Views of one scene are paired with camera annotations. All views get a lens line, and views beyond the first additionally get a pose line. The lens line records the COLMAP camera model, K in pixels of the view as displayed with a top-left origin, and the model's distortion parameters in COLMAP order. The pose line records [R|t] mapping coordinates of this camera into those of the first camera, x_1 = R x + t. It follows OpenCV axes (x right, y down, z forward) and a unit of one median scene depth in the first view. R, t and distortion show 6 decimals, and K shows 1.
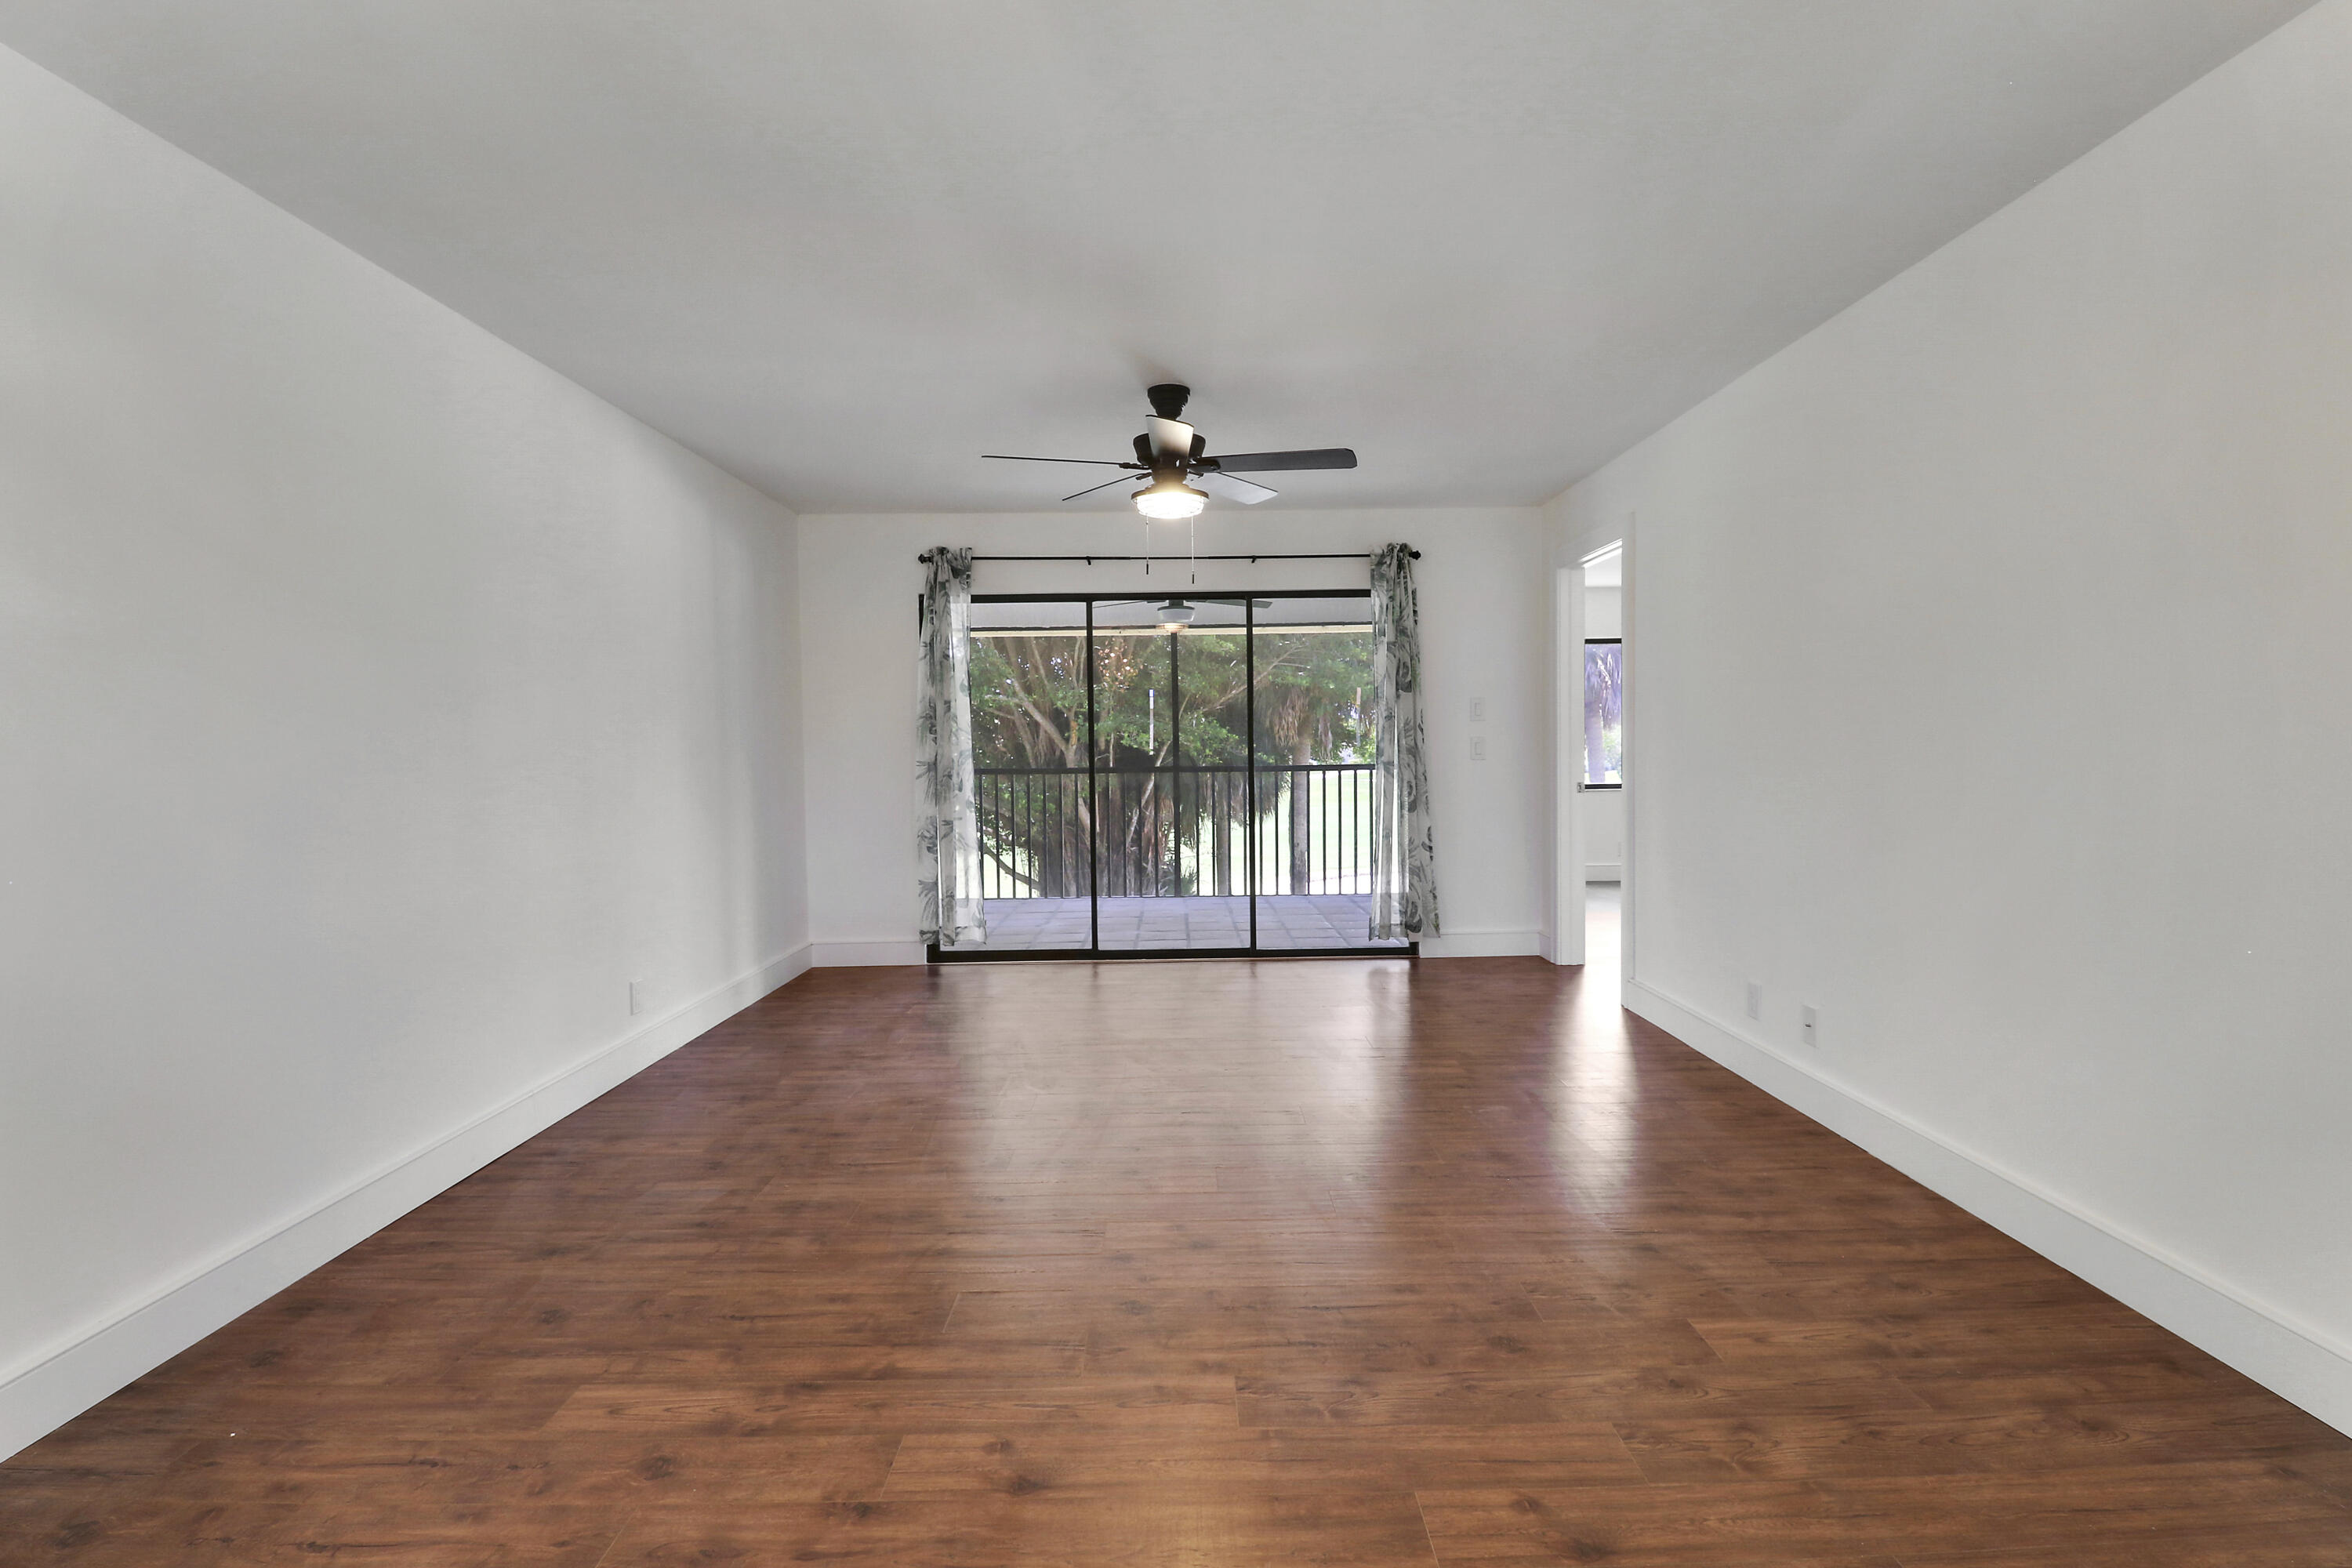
lens RADIAL K [[1092.1, 0, 1192.5], [0, 1092.1, 778.7], [0, 0, 1]] dist [0.001004, -0.013513]
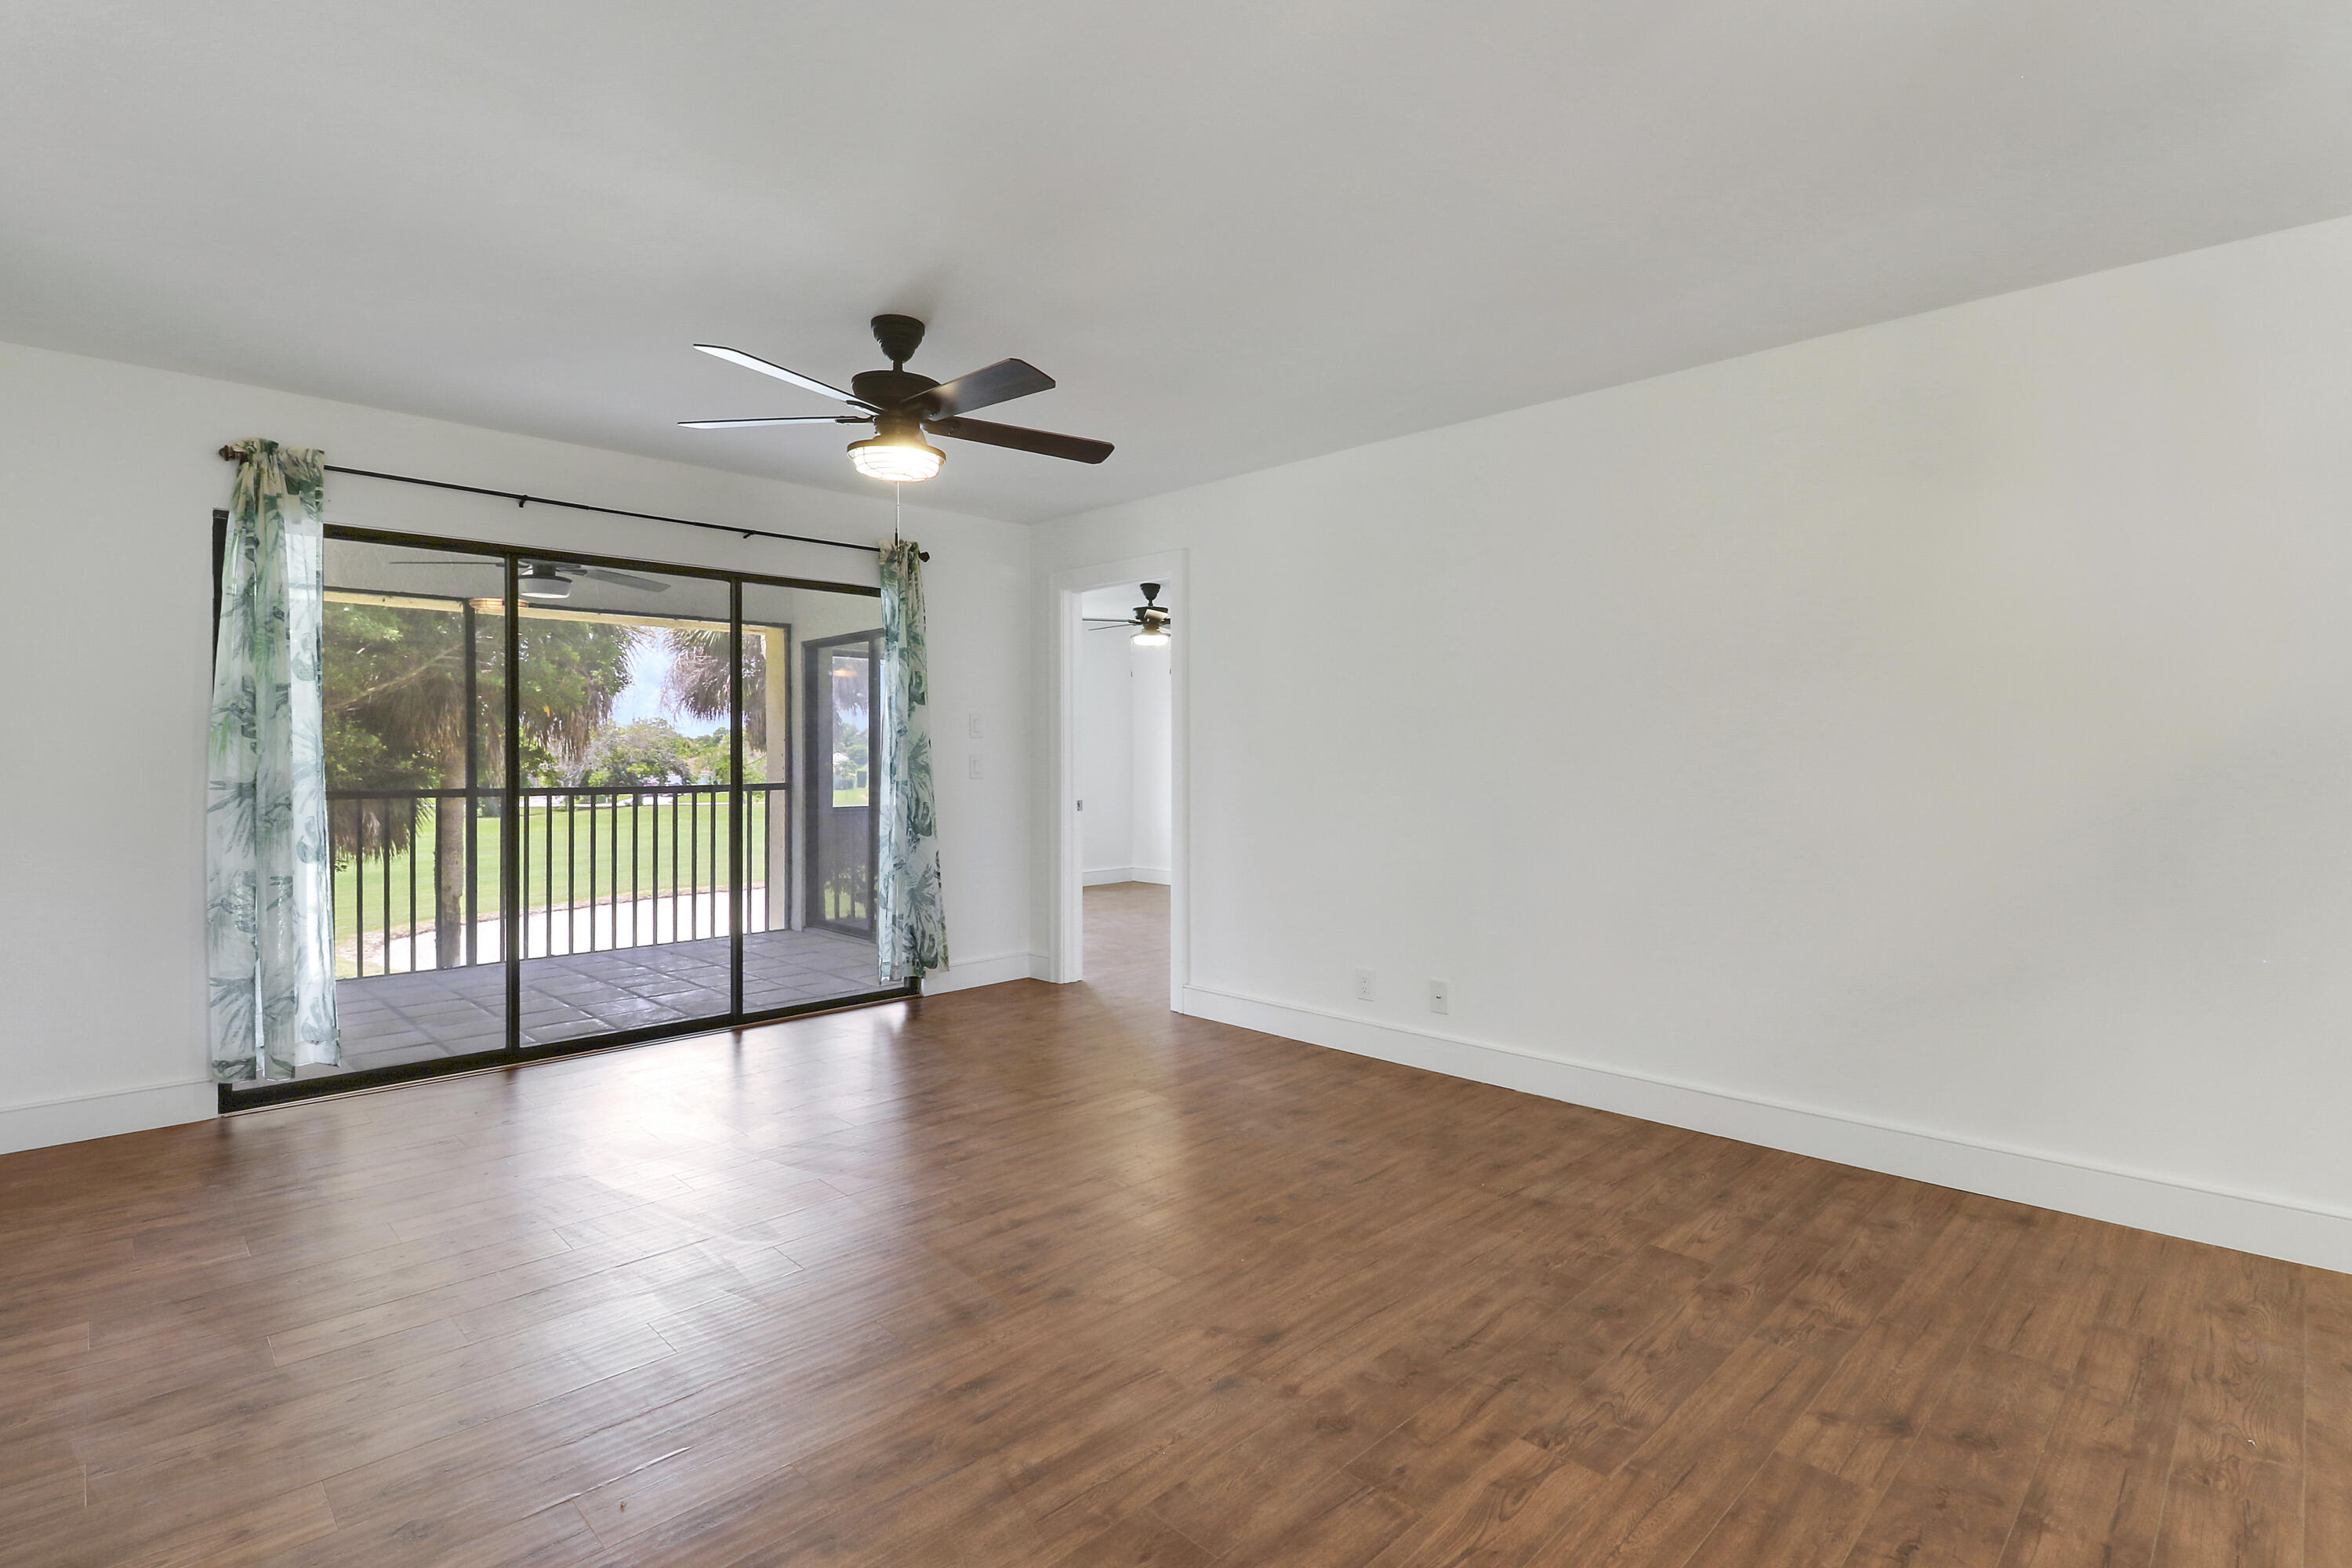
lens RADIAL K [[1118.3, 0, 1189.3], [0, 1118.3, 758.9], [0, 0, 1]] dist [0.000348, -0.010535]
pose [[0.713693, 0.011784, 0.700359, -0.298091], [0.013373, 0.999447, -0.030444, -0.002586], [-0.700331, 0.031093, 0.713141, 0.177939]]
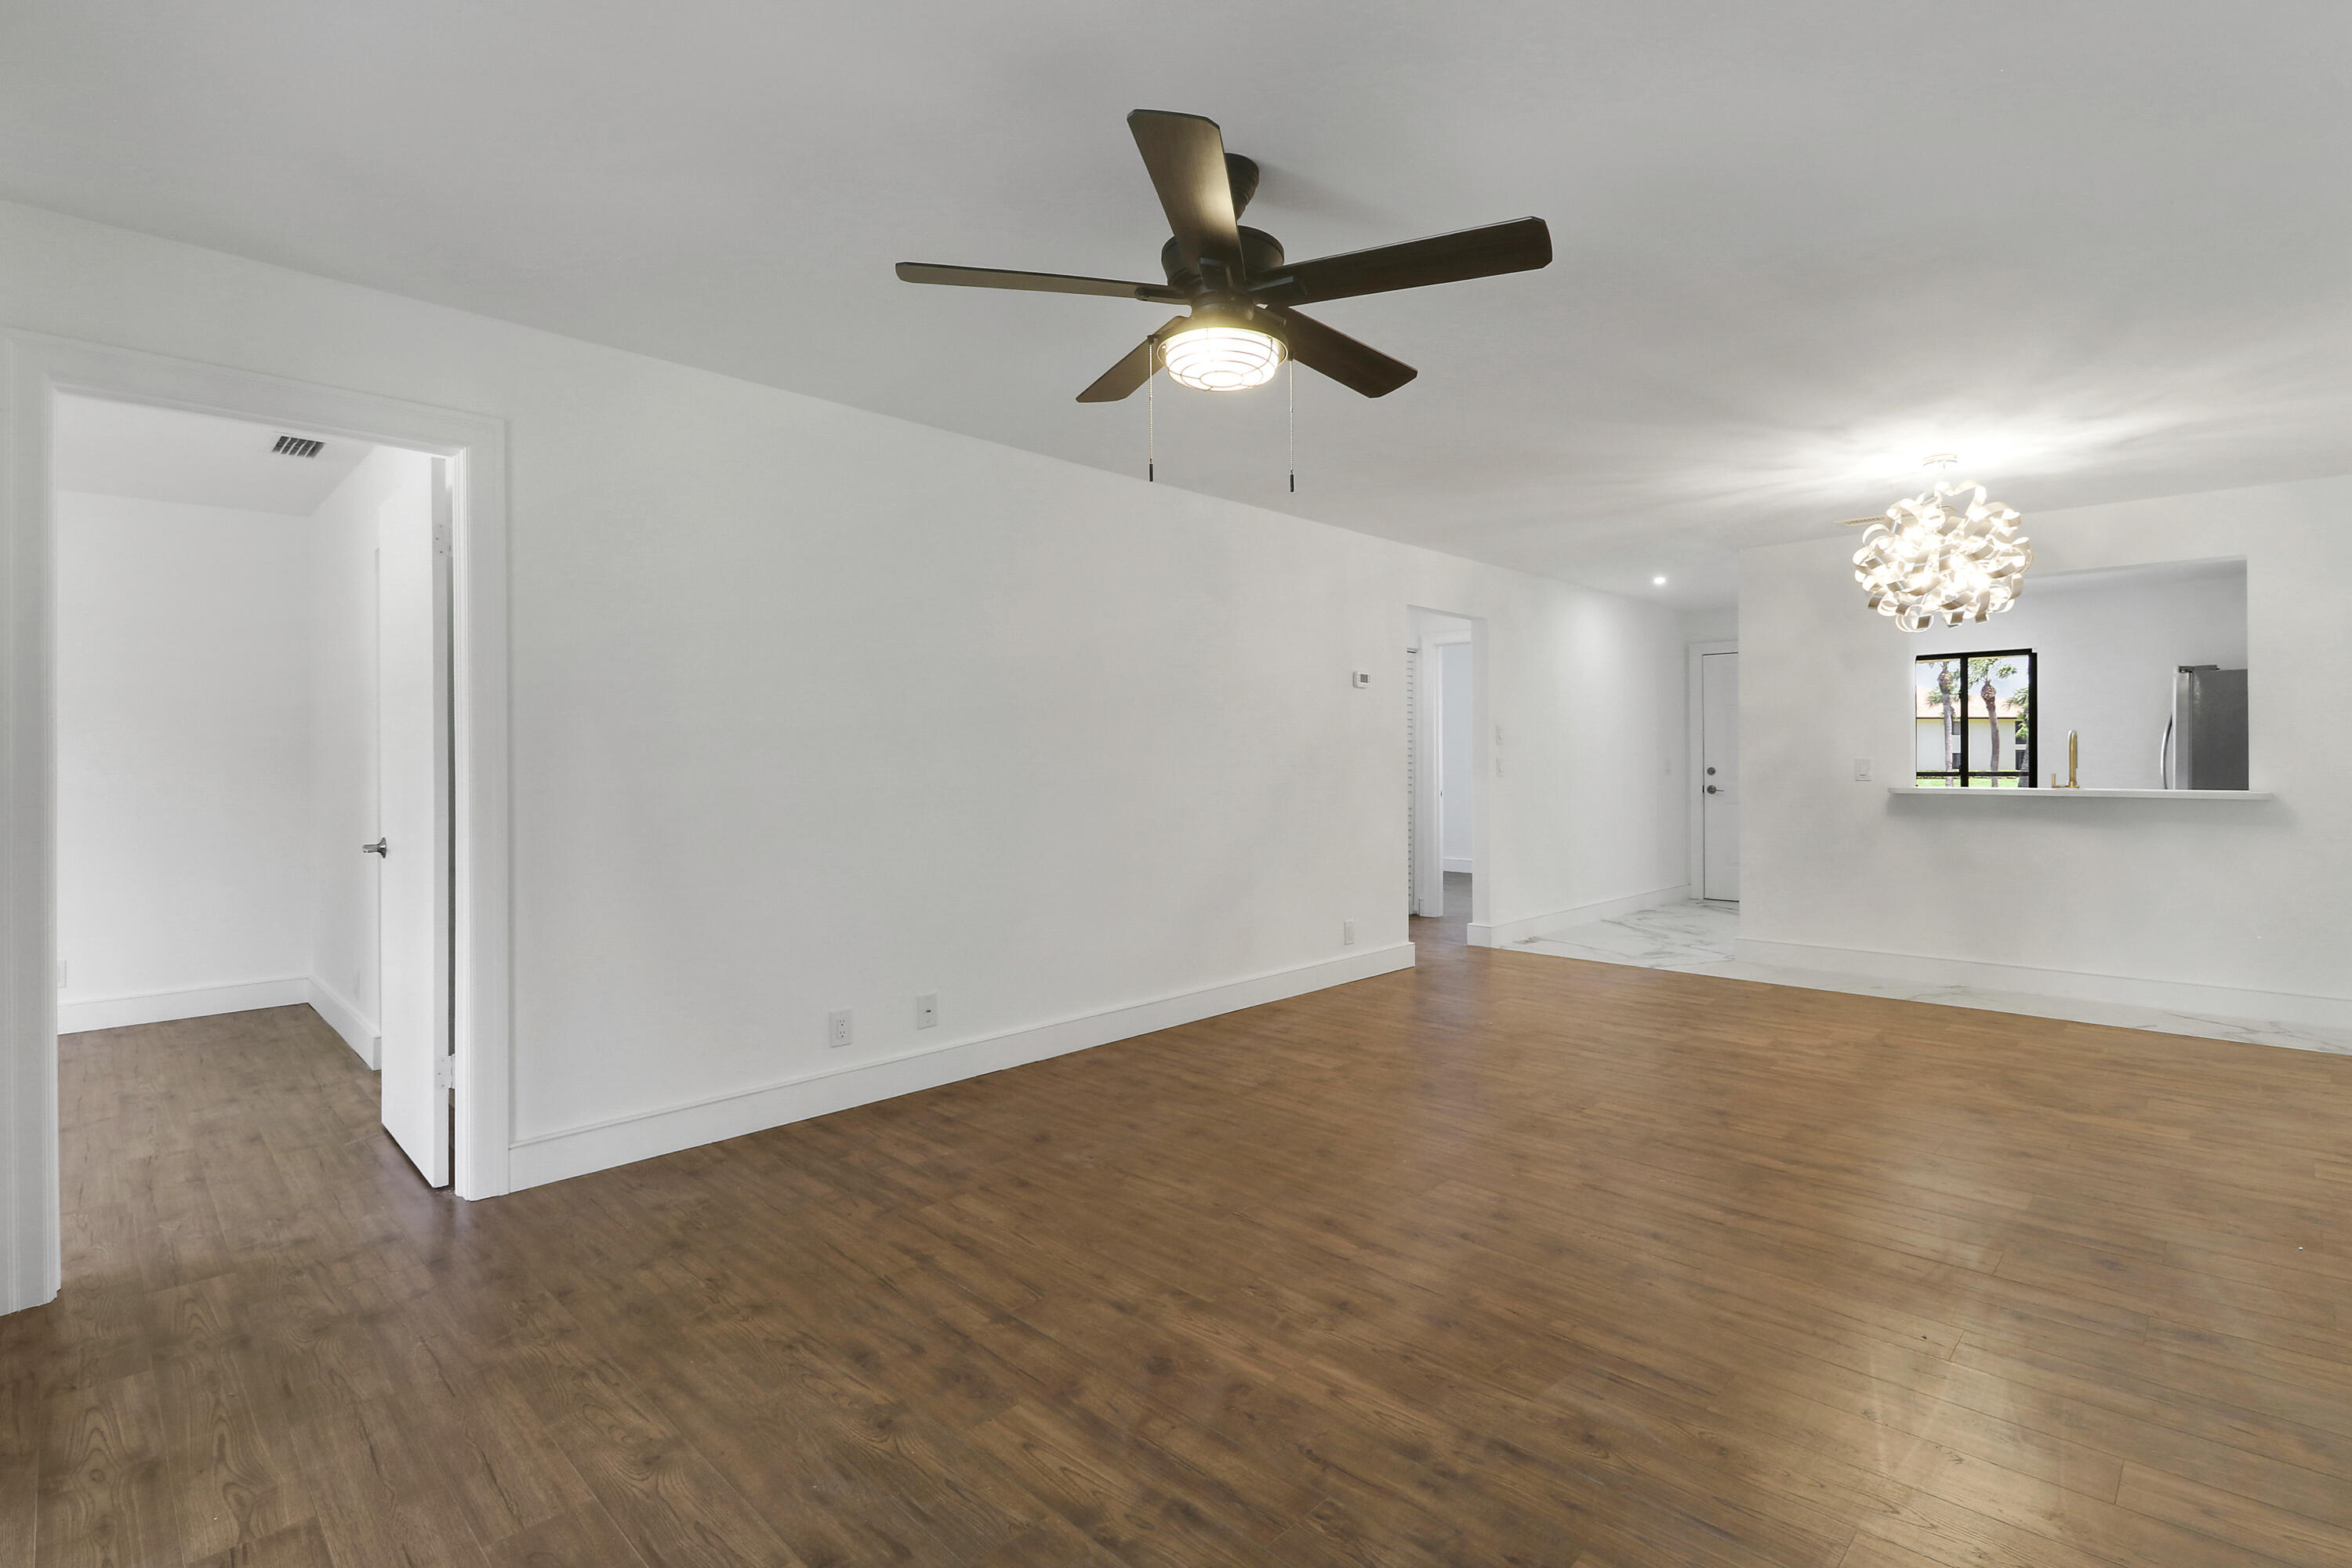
lens RADIAL K [[1118.3, 0, 1189.3], [0, 1118.3, 758.9], [0, 0, 1]] dist [0.000348, -0.010535]
pose [[-0.710100, 0.018536, 0.703856, -0.288482], [0.039946, 0.999104, 0.013988, -0.030018], [-0.702966, 0.038049, -0.710205, 0.974025]]
